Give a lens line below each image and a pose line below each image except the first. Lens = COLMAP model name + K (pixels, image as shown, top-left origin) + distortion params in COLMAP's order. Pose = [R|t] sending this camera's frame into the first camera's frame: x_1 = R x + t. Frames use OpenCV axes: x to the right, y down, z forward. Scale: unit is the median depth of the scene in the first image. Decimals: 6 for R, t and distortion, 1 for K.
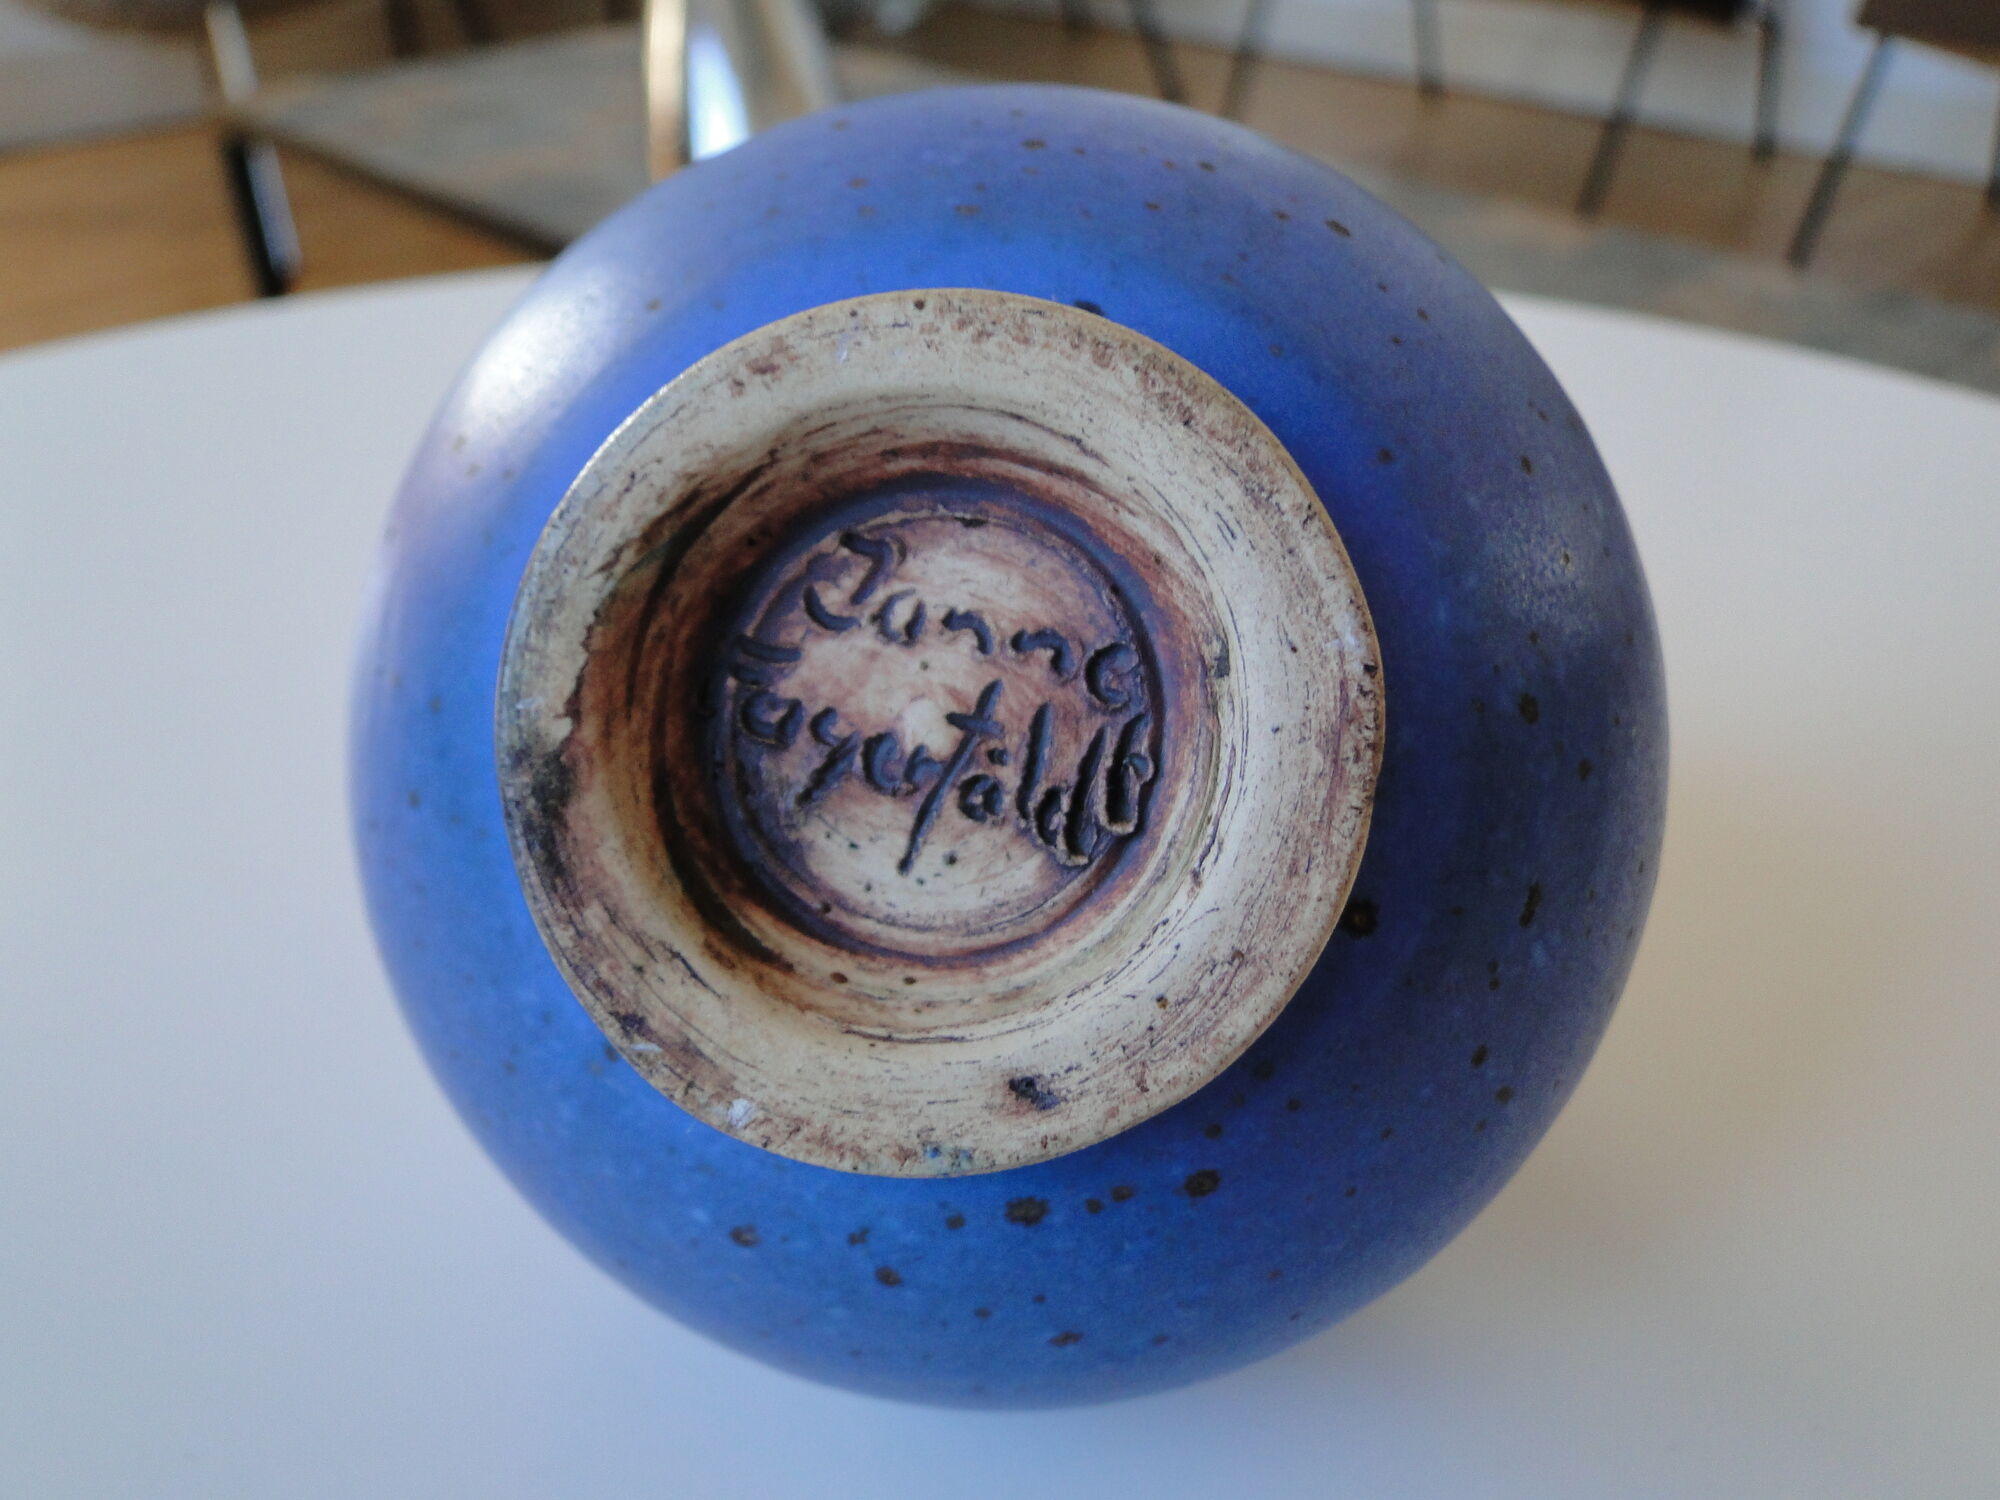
lens RADIAL K [[1735.6, 0, 1025.0], [0, 1735.6, 643.9], [0, 0, 1]] dist [-0.036900, -0.005341]
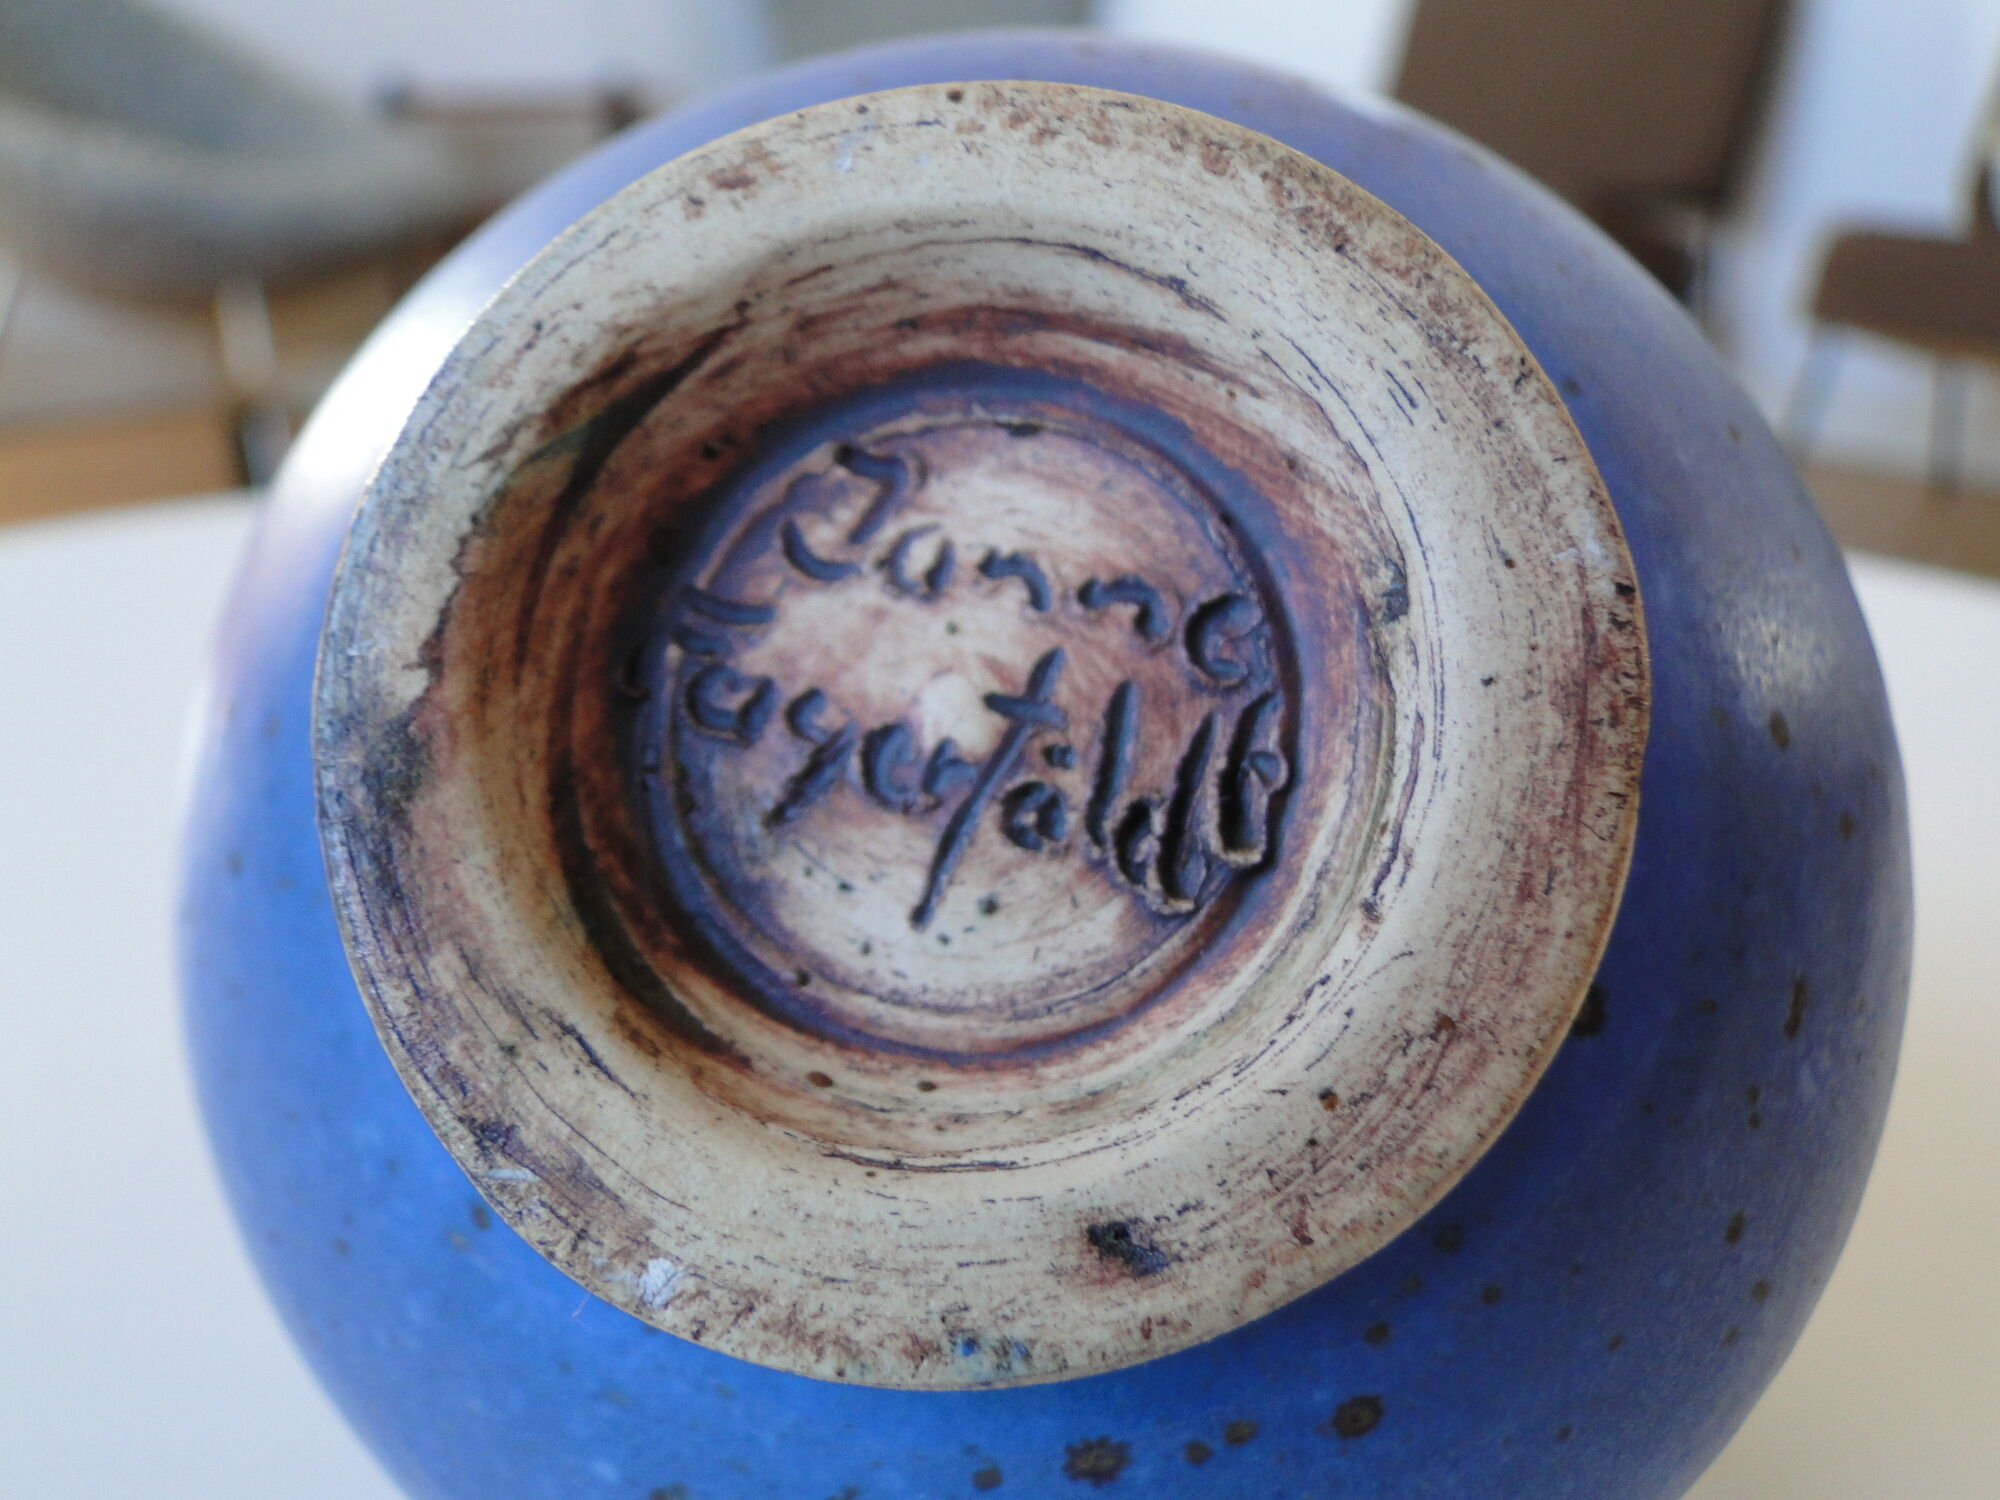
lens RADIAL K [[1735.6, 0, 1025.0], [0, 1735.6, 643.9], [0, 0, 1]] dist [-0.036900, -0.005341]
pose [[0.999925, 0.005759, 0.010780, -0.038799], [-0.004028, 0.988037, -0.154167, 0.134714], [-0.011538, 0.154112, 0.987986, 0.335713]]
